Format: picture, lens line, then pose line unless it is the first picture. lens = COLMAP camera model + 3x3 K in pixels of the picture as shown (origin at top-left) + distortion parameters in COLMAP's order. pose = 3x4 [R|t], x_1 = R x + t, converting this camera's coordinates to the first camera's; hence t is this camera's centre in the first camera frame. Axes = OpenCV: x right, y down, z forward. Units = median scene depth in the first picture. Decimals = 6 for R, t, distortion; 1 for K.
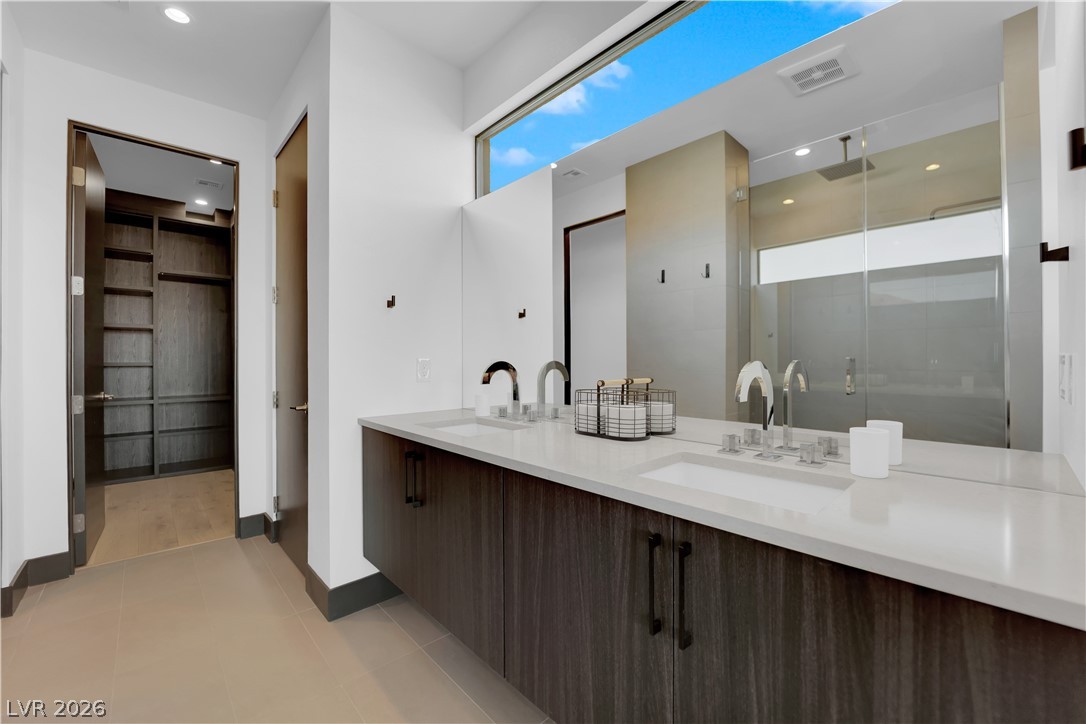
lens RADIAL K [[438.2, 0, 546.6], [0, 438.2, 361.5], [0, 0, 1]] dist [-0.012725, -0.000329]
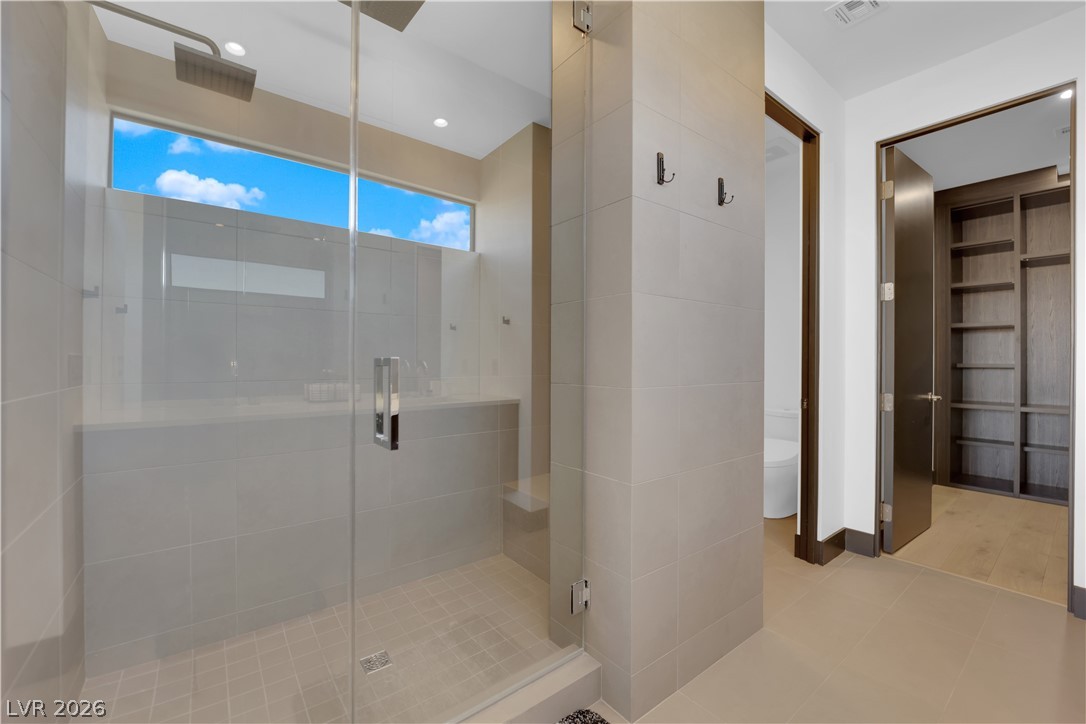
lens RADIAL K [[438.2, 0, 547.3], [0, 438.2, 362.3], [0, 0, 1]] dist [-0.012725, -0.000329]
pose [[-0.075407, 0.001208, -0.997152, 0.037377], [-0.003722, 0.999992, 0.001493, 0.001658], [0.997146, 0.003824, -0.075402, 0.161300]]
